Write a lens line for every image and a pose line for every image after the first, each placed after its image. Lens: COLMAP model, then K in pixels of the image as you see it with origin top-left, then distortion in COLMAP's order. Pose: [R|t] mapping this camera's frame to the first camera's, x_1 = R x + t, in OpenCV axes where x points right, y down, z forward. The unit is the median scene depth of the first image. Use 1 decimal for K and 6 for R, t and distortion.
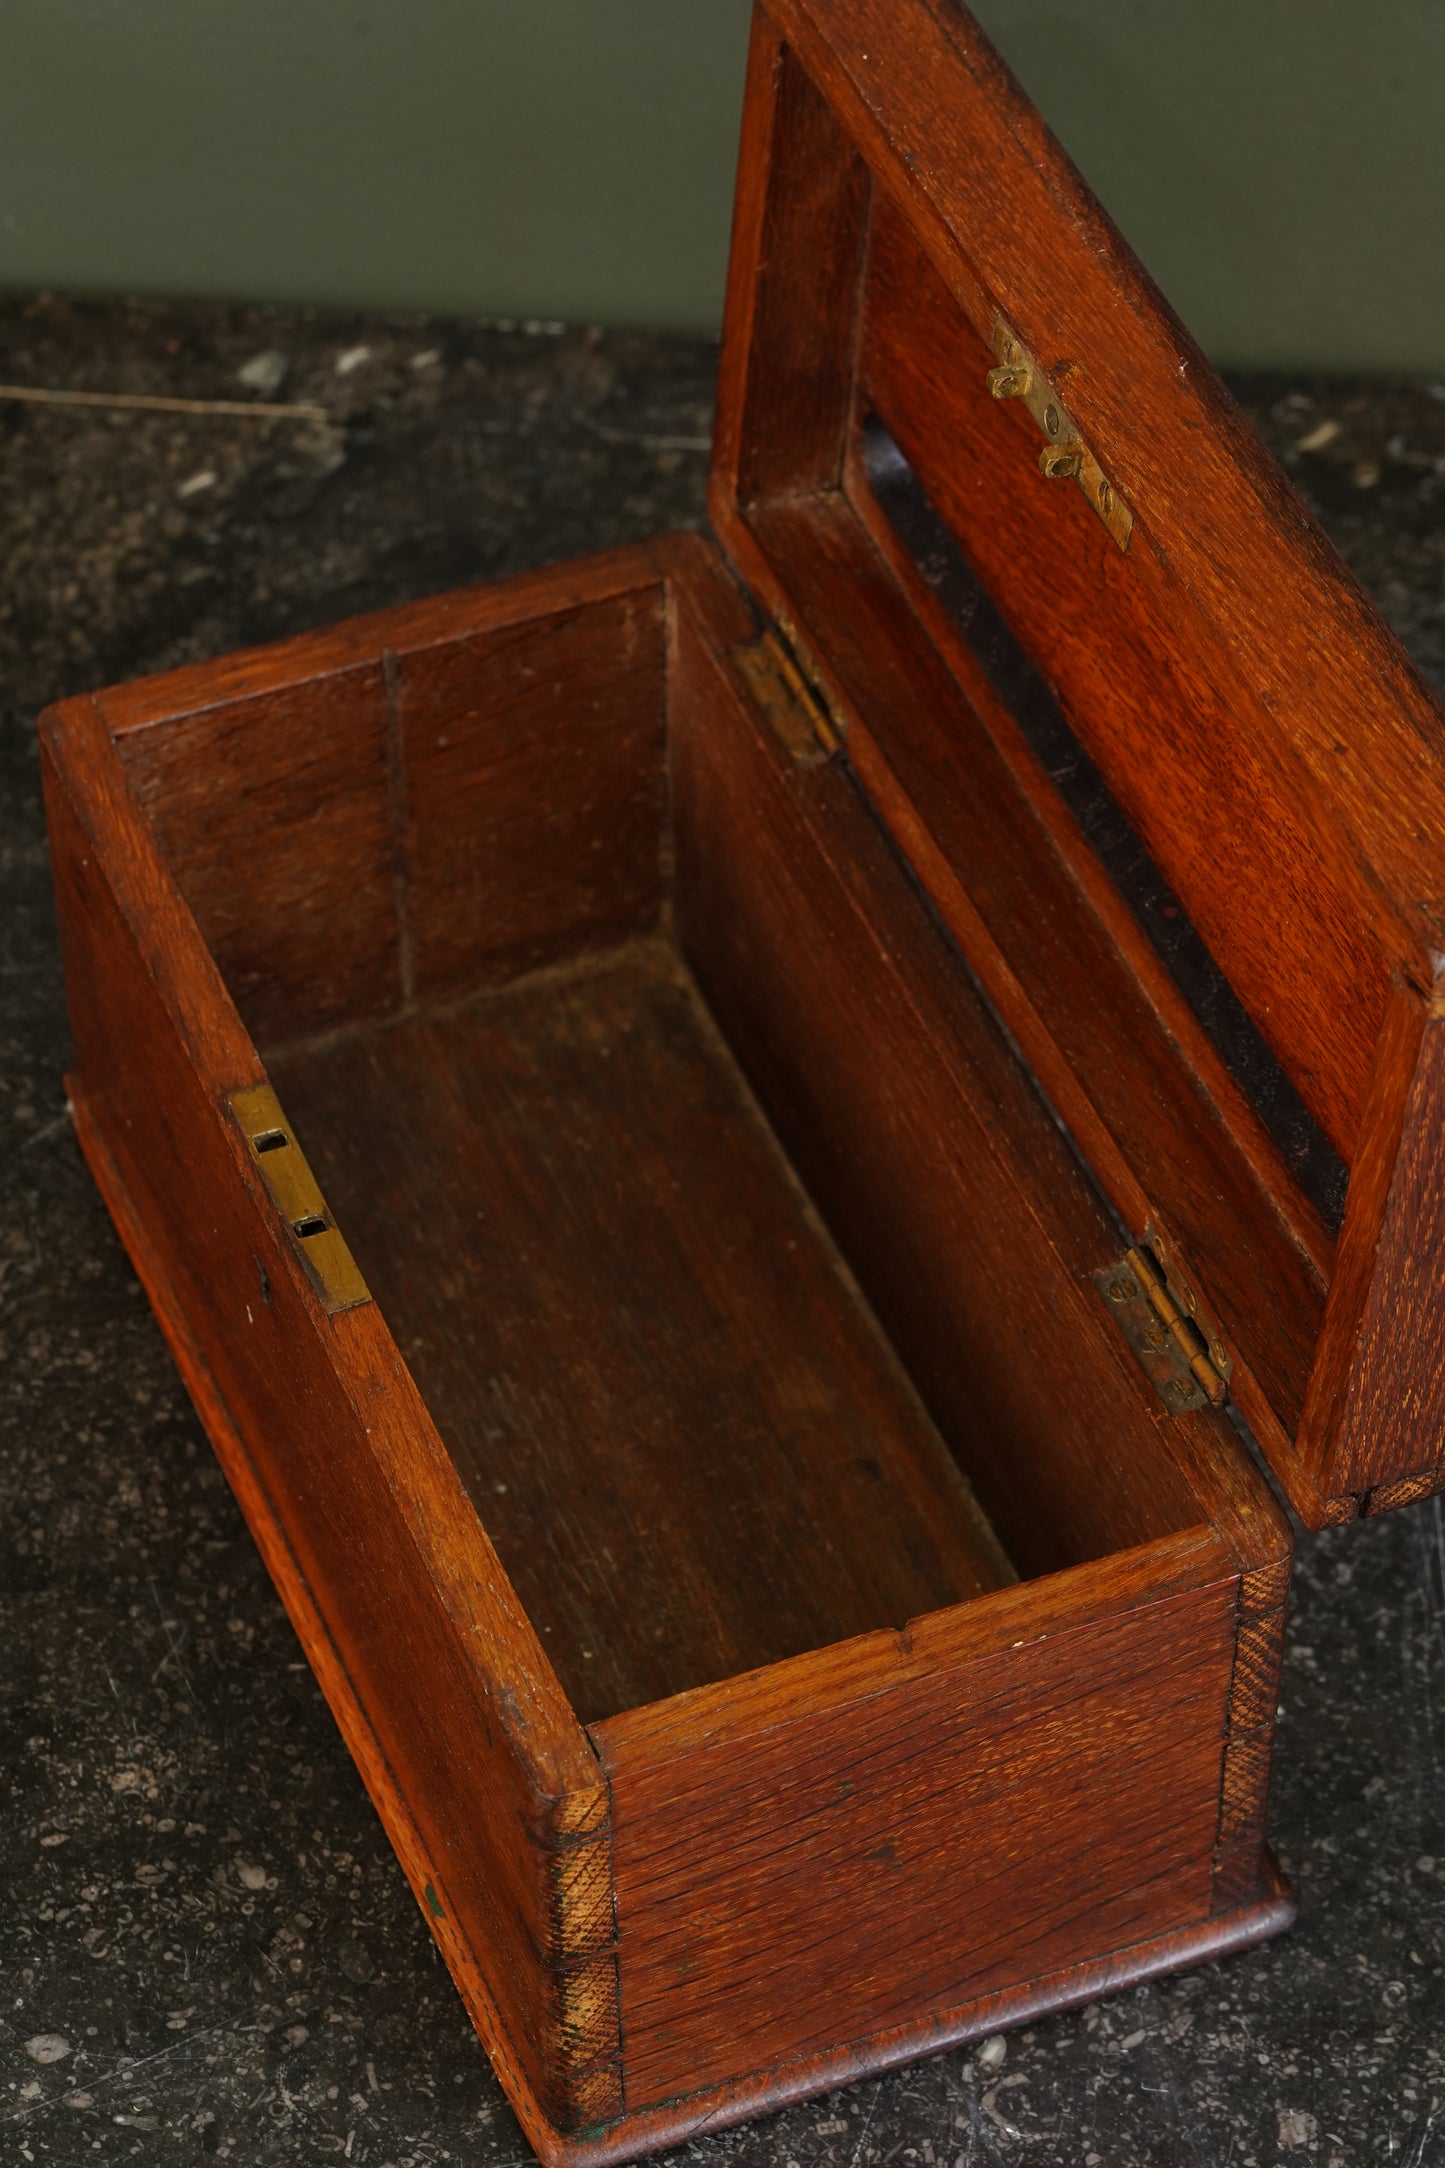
lens RADIAL K [[6394.0, 0, 722.5], [0, 6394.0, 1084.0], [0, 0, 1]] dist [-0.252137, -1.144667]
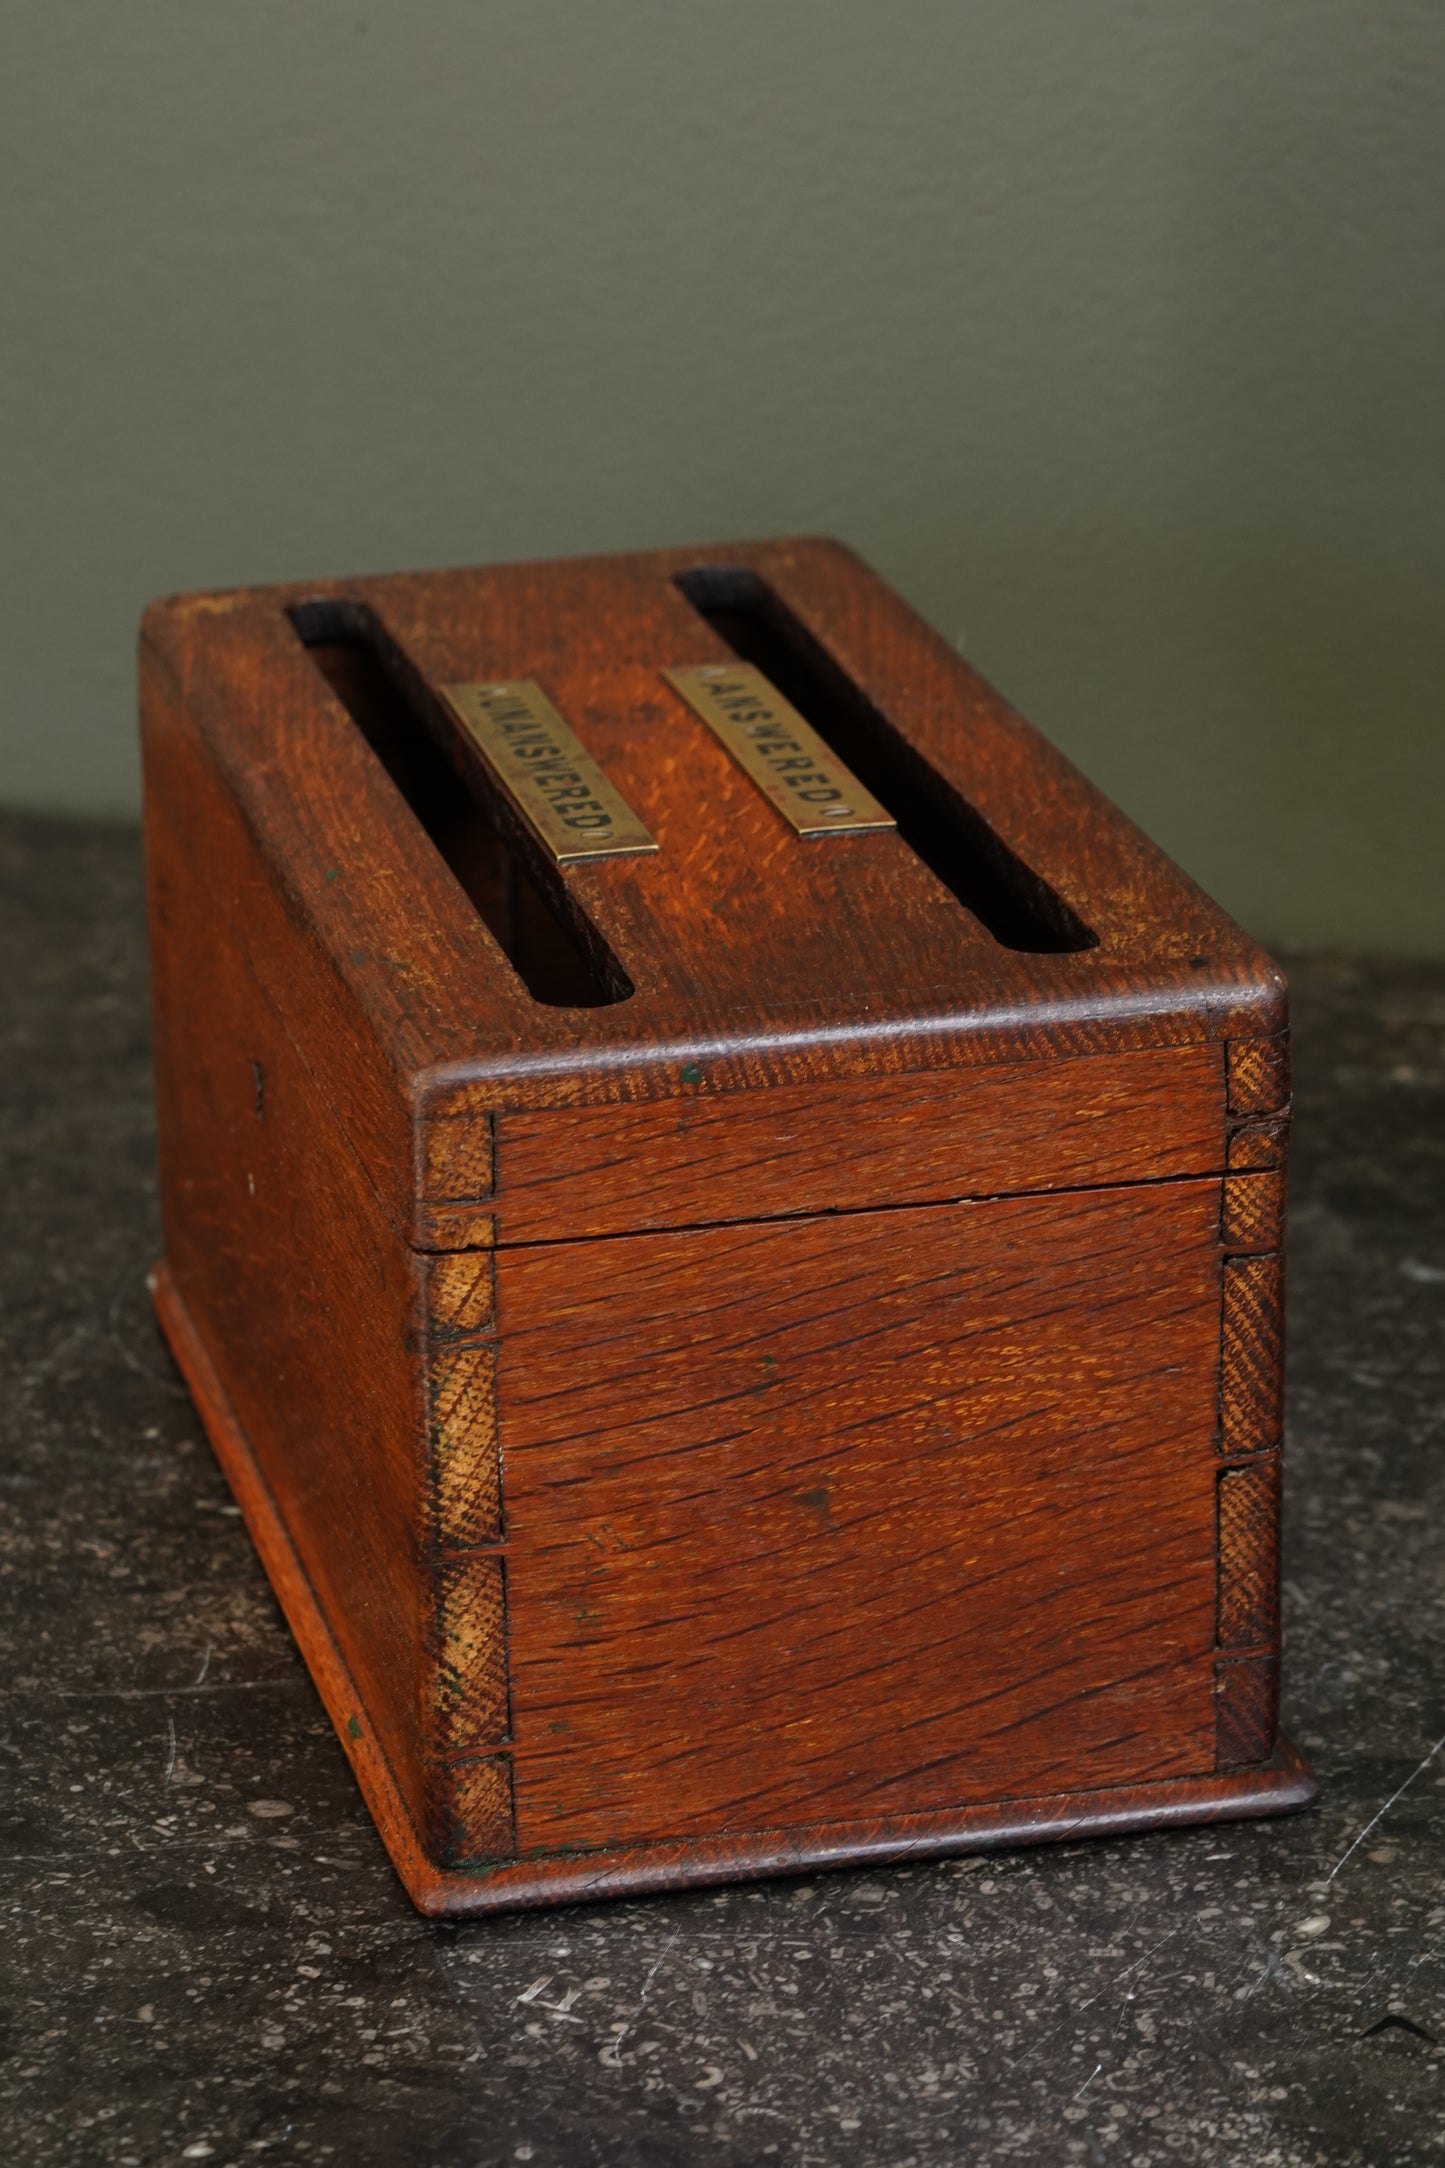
lens RADIAL K [[6394.0, 0, 722.5], [0, 6394.0, 1084.0], [0, 0, 1]] dist [-0.252137, -1.144667]
pose [[0.989408, 0.039352, -0.139724, 0.135029], [-0.100831, 0.878751, -0.466507, 0.488458], [0.104425, 0.475655, 0.873412, 0.187591]]
